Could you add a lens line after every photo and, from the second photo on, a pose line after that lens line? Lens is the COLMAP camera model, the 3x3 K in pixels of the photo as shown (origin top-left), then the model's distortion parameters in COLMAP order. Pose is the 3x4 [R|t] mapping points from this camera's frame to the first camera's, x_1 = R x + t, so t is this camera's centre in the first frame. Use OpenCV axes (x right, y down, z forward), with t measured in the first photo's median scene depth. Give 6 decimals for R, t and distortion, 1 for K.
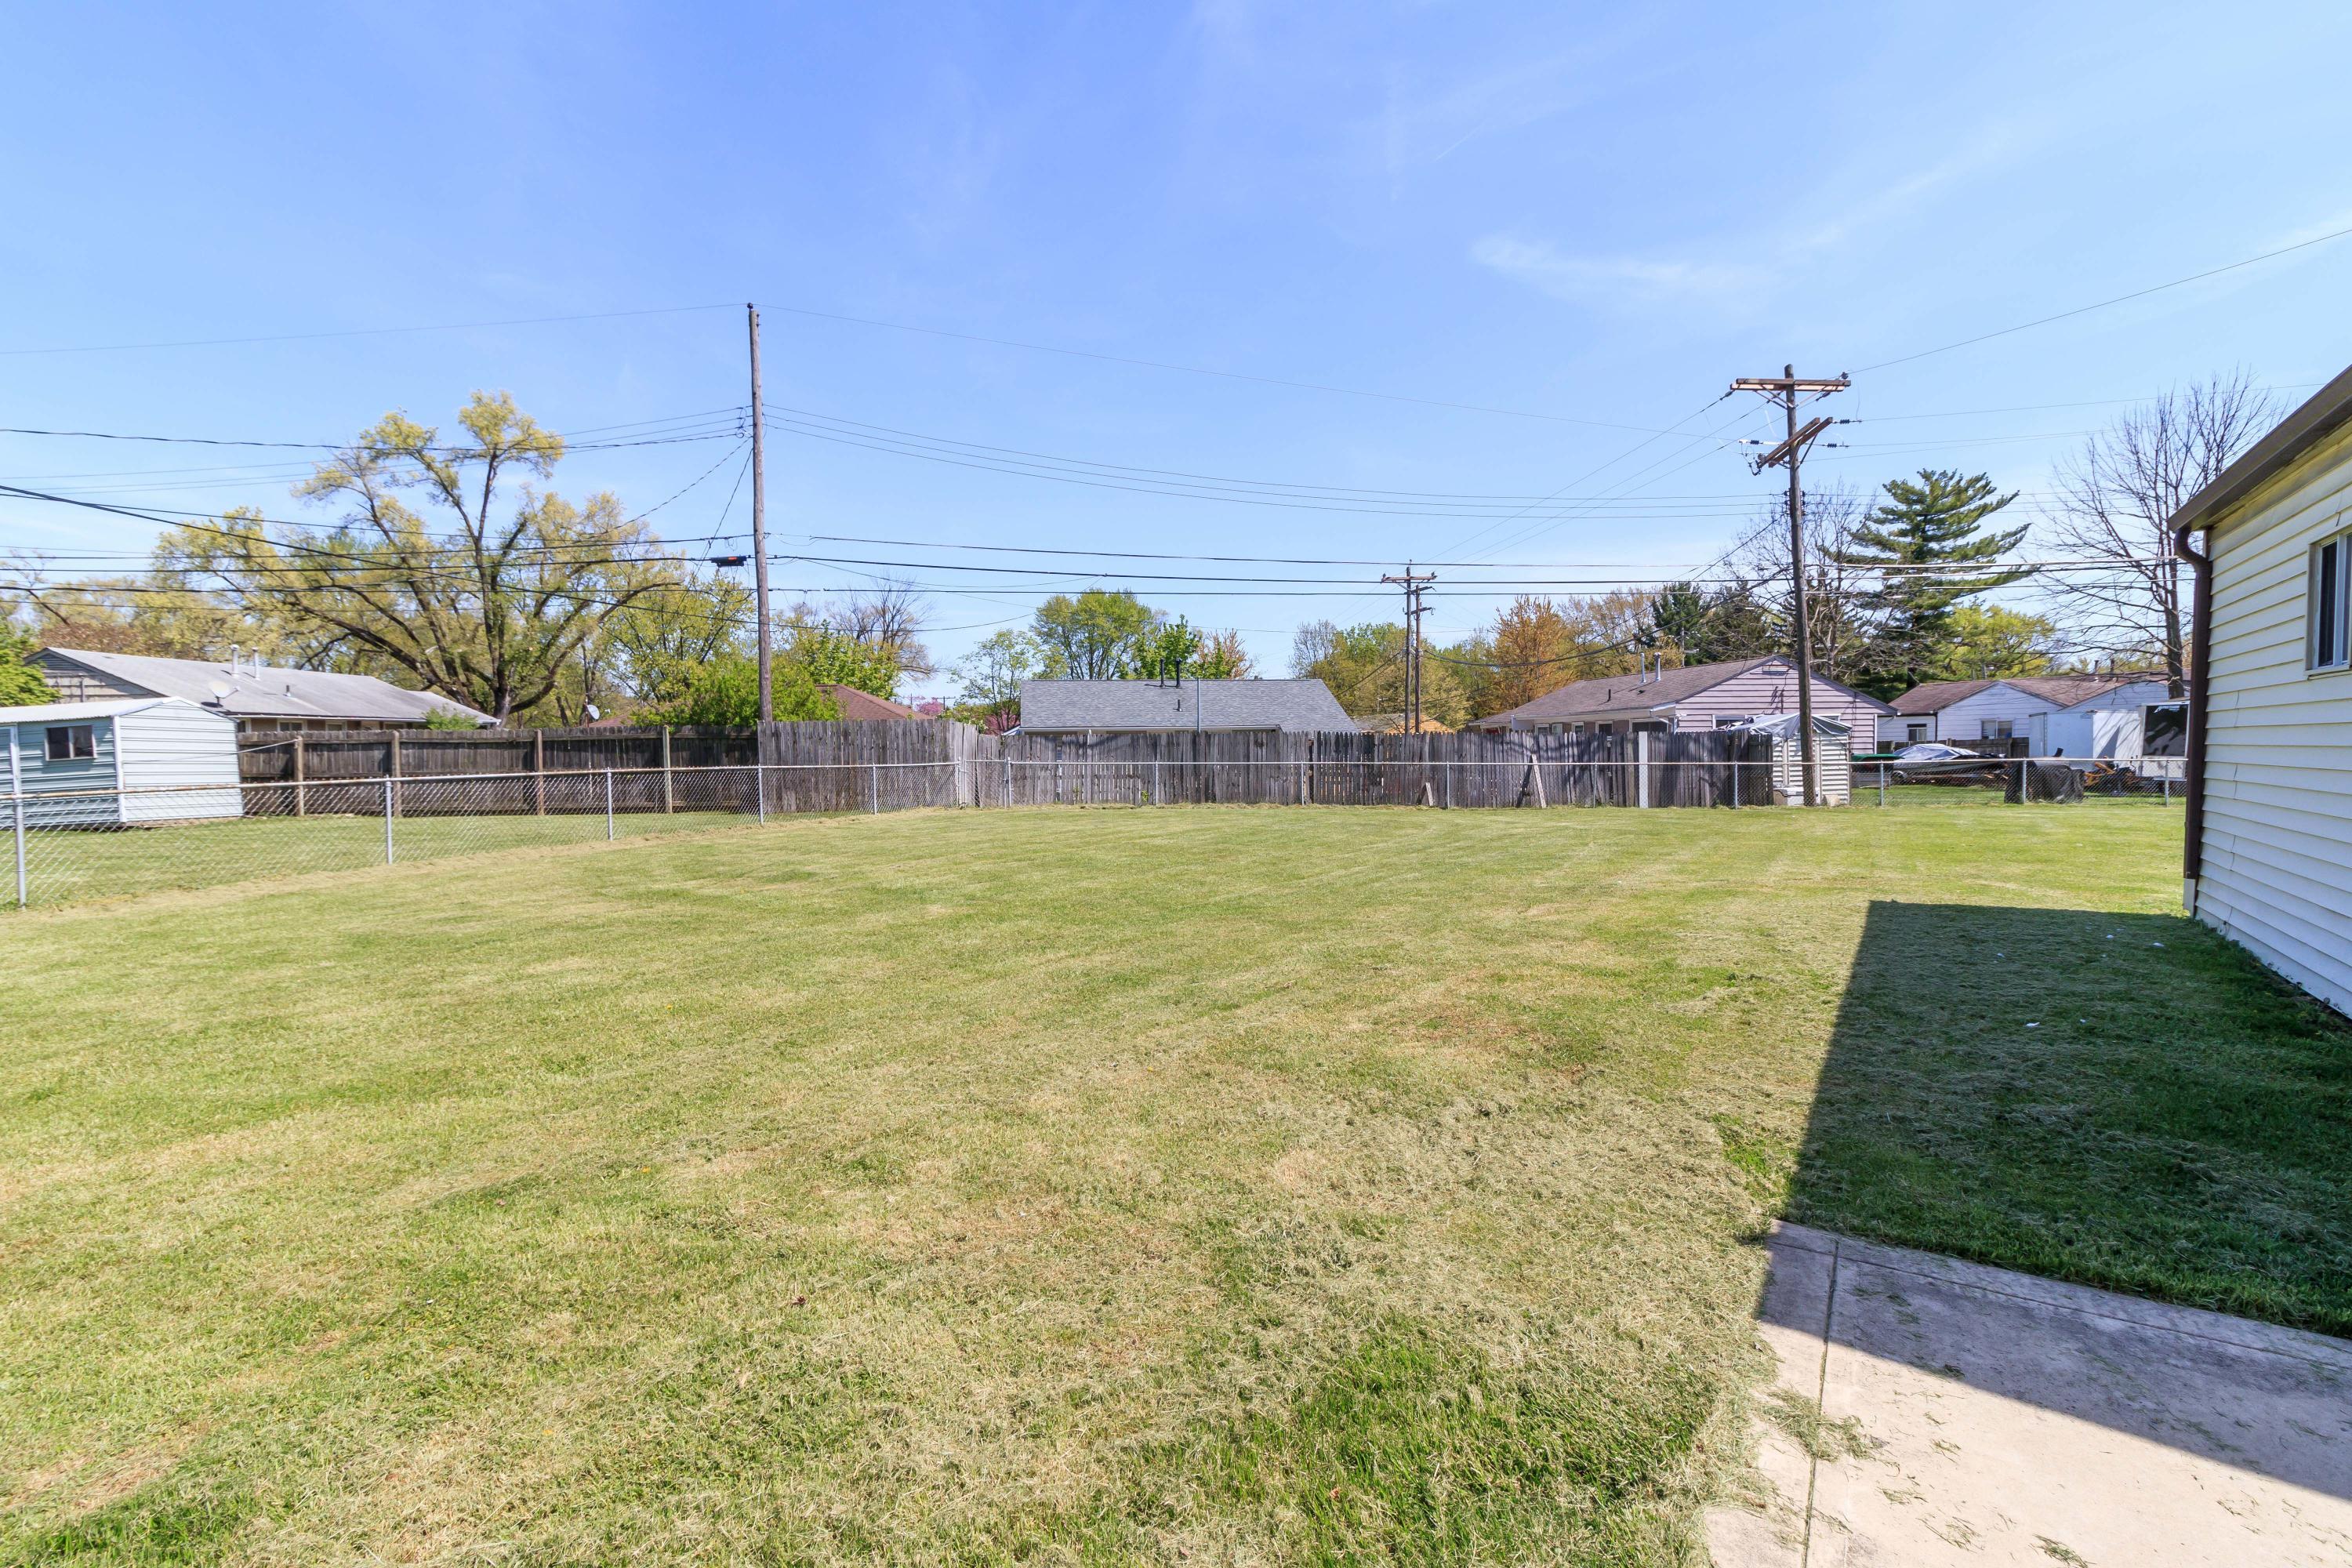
lens RADIAL K [[1090.2, 0, 1190.8], [0, 1090.2, 785.1], [0, 0, 1]] dist [0.005075, -0.000486]
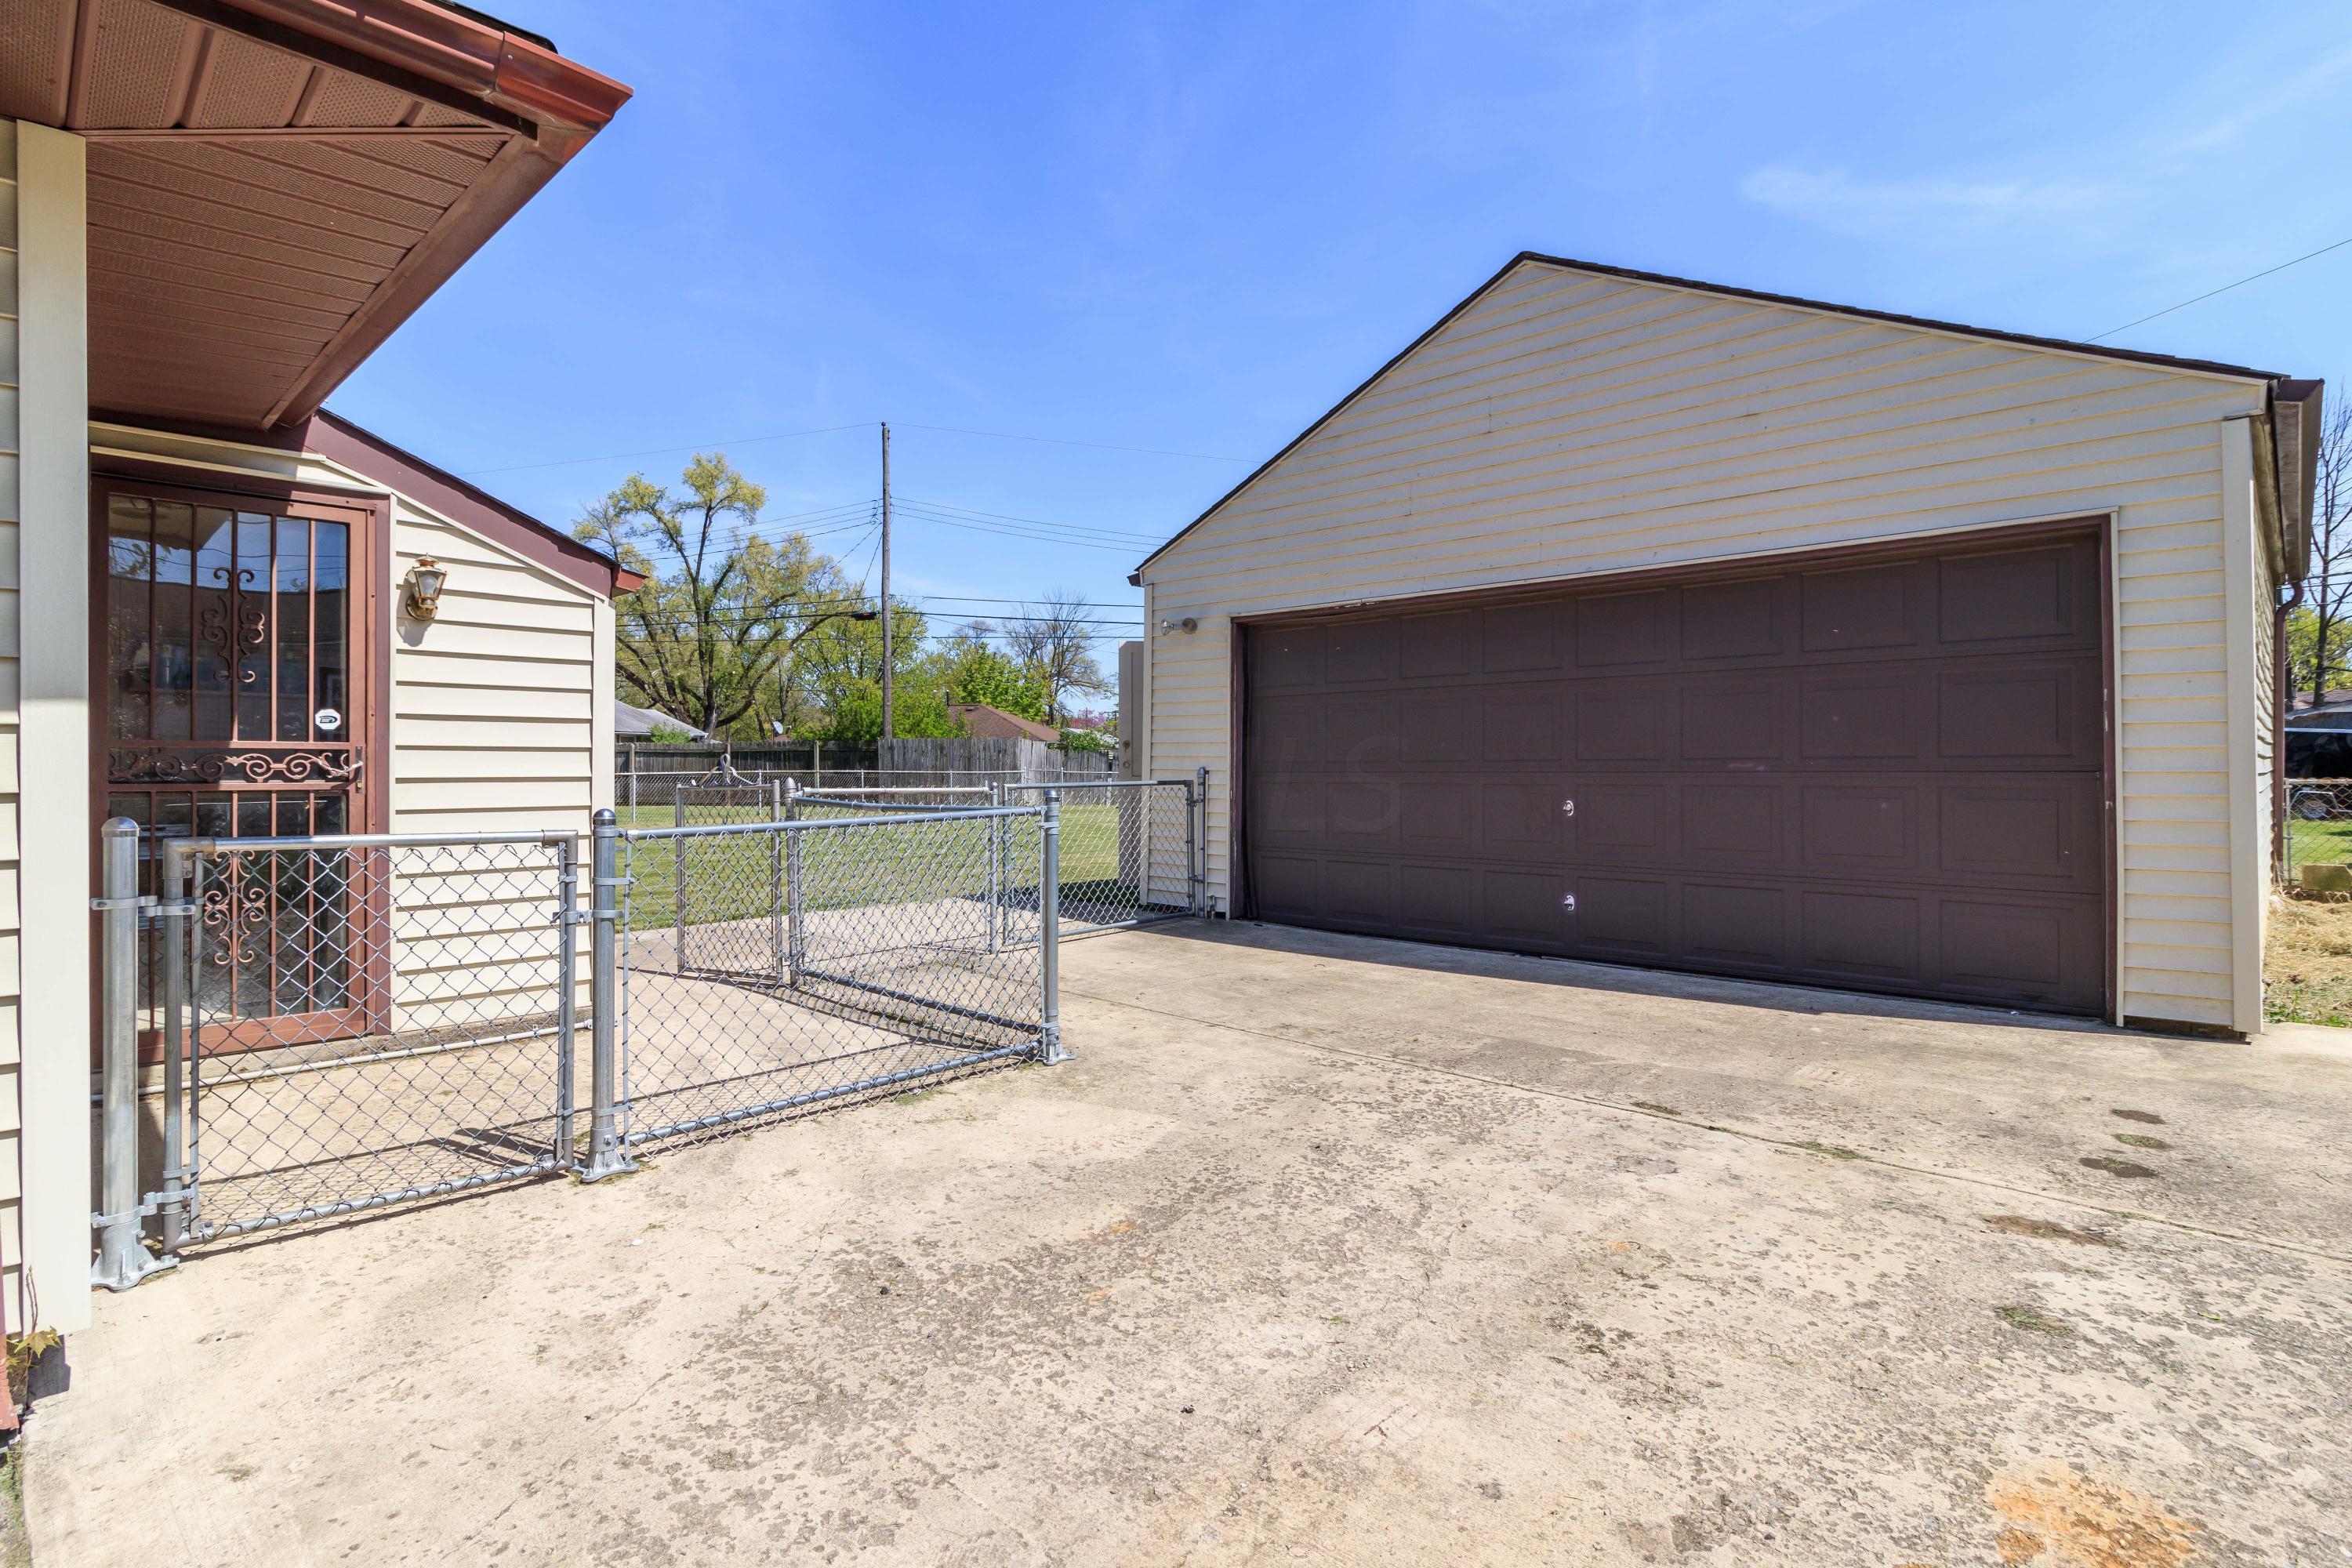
lens RADIAL K [[1188.0, 0, 1160.3], [0, 1188.0, 766.0], [0, 0, 1]] dist [0.028117, 0.000184]
pose [[0.979305, 0.011091, -0.202086, 0.095816], [-0.017775, 0.999352, -0.031288, 0.006035], [0.201608, 0.034233, 0.978868, -0.143953]]
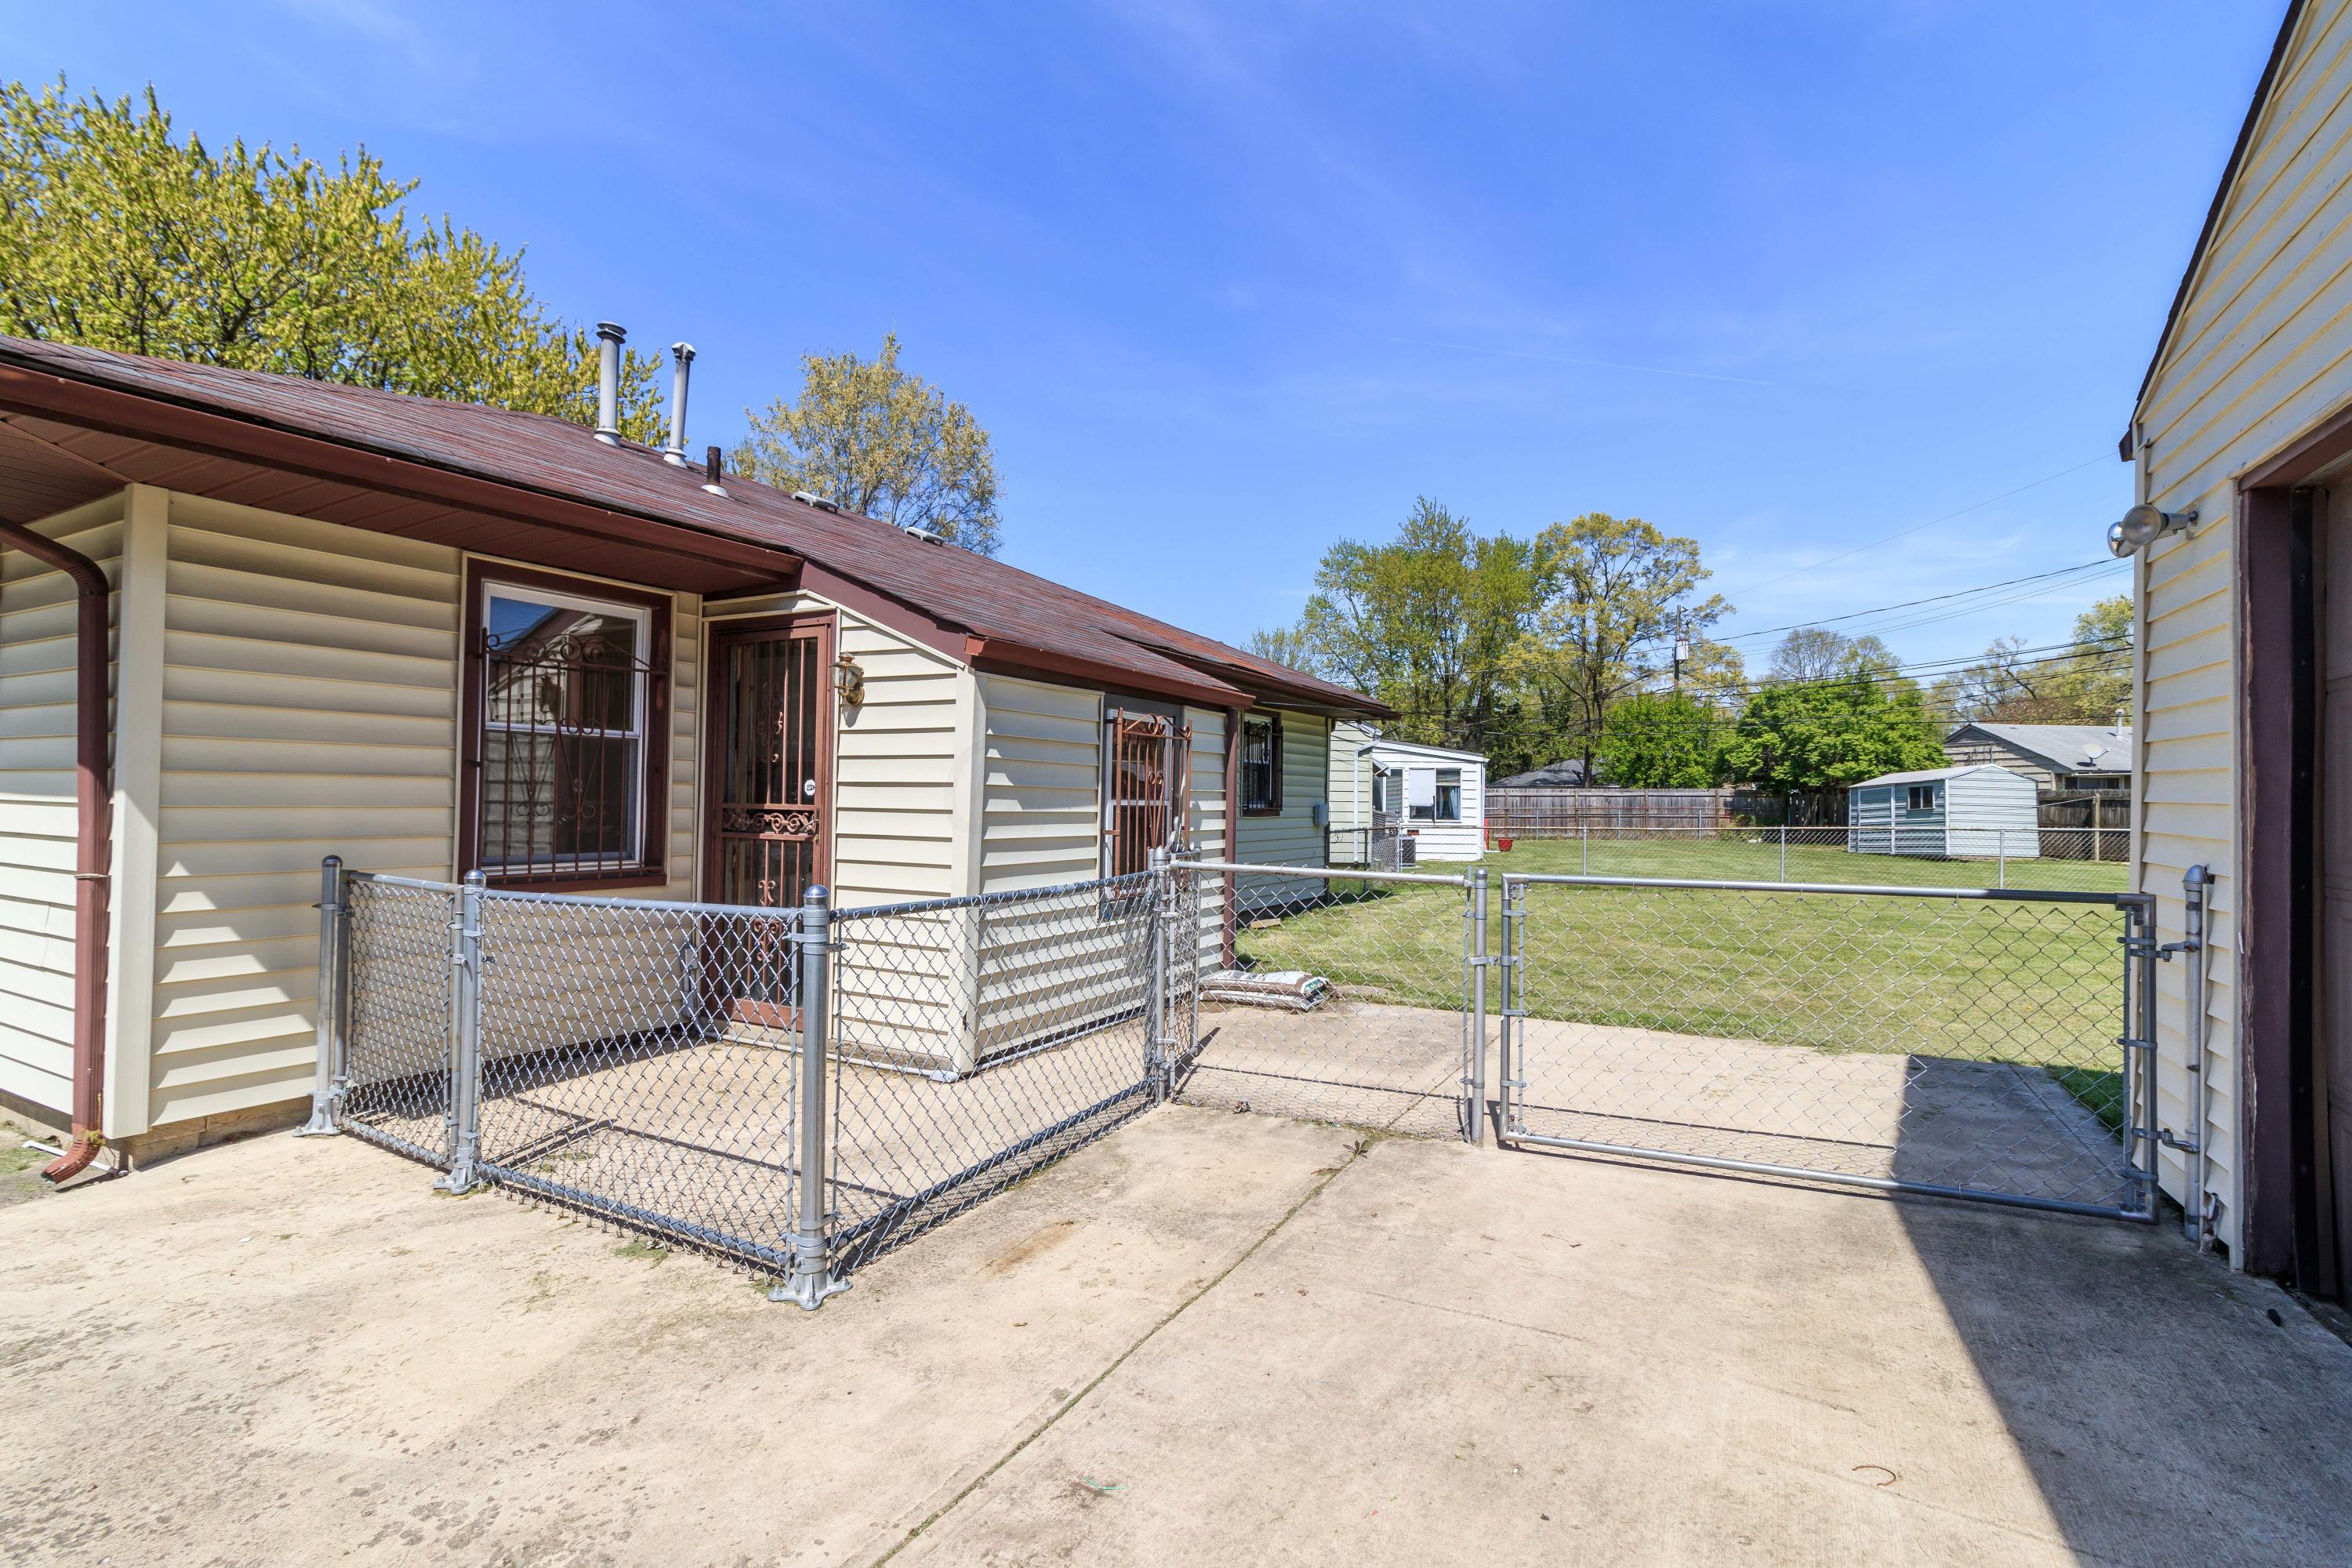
lens RADIAL K [[1090.2, 0, 1170.8], [0, 1090.2, 783.6], [0, 0, 1]] dist [0.005075, -0.000486]
pose [[0.064351, -0.000281, -0.997927, 0.130301], [-0.047950, 0.998844, -0.003373, -0.001735], [0.996775, 0.048068, 0.064264, -0.027213]]
